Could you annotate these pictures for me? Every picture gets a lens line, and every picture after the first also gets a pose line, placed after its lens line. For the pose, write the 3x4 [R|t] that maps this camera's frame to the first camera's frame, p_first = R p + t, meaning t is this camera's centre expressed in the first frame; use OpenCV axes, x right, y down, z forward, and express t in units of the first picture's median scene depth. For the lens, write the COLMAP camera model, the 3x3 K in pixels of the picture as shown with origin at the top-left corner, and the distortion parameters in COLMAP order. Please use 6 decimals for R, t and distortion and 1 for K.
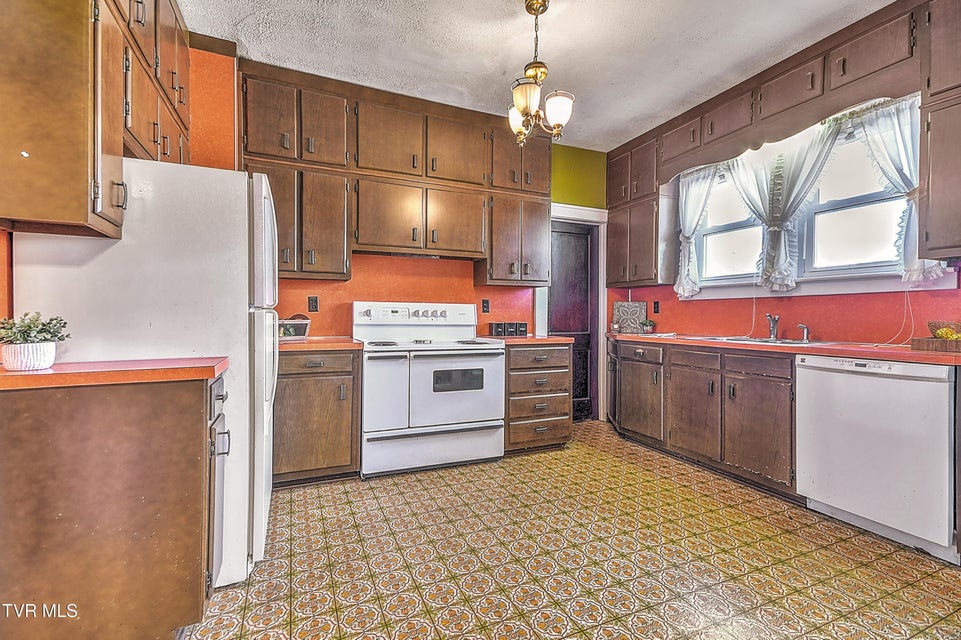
lens RADIAL K [[433.7, 0, 482.2], [0, 433.7, 314.4], [0, 0, 1]] dist [0.028340, 0.001052]
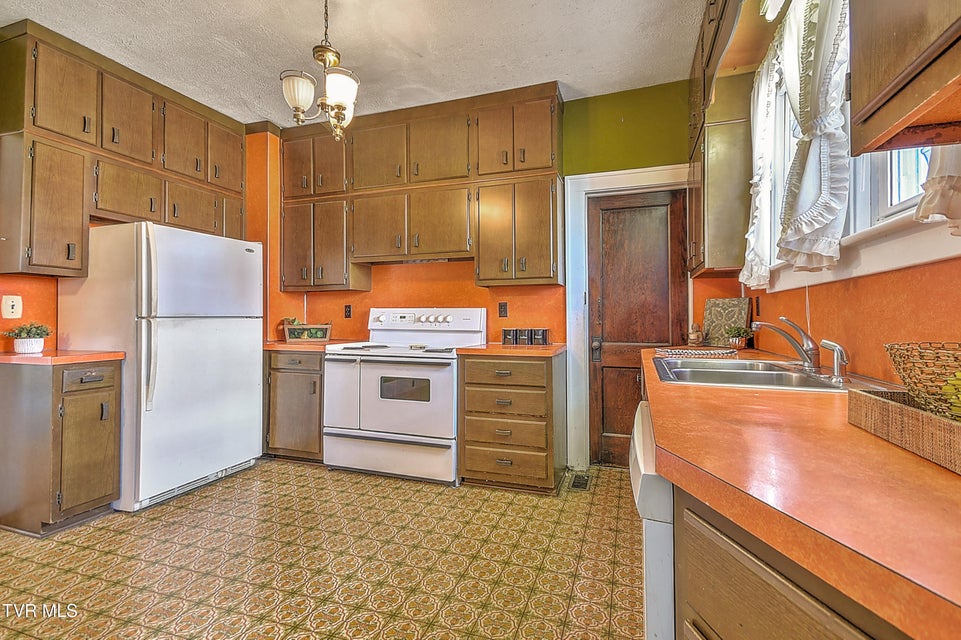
lens RADIAL K [[433.7, 0, 481.0], [0, 433.7, 308.6], [0, 0, 1]] dist [0.028340, 0.001052]
pose [[0.733743, -0.021187, -0.679097, 0.705803], [0.006839, 0.999693, -0.023800, -0.001256], [0.679393, 0.012819, 0.733663, 0.400533]]
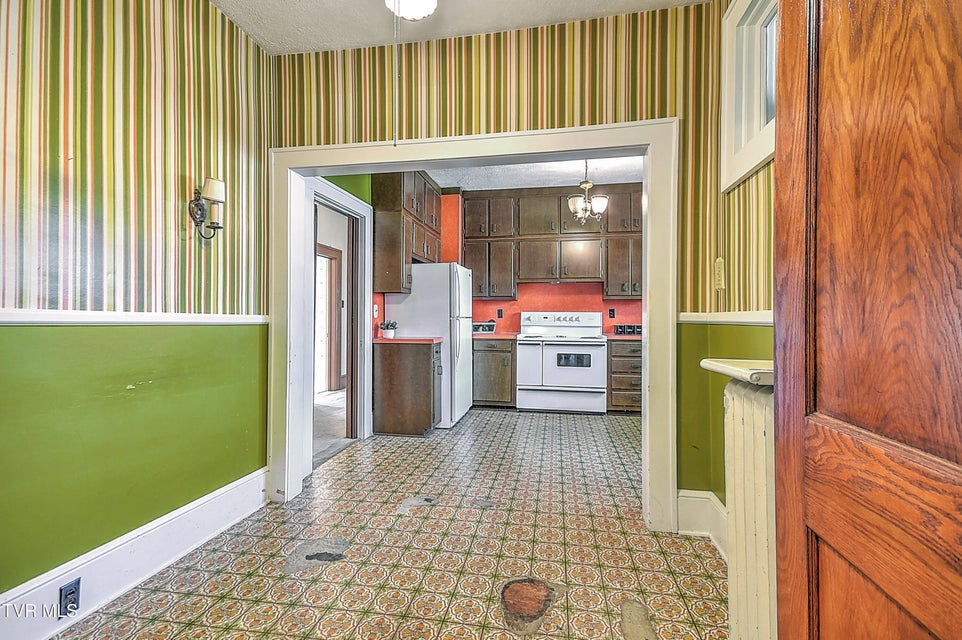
lens RADIAL K [[434.2, 0, 483.7], [0, 434.2, 314.8], [0, 0, 1]] dist [0.028340, 0.001052]
pose [[0.835850, -0.006773, -0.548916, 0.544005], [0.003970, 0.999972, -0.006293, -0.008585], [0.548943, 0.003081, 0.835854, -0.527323]]
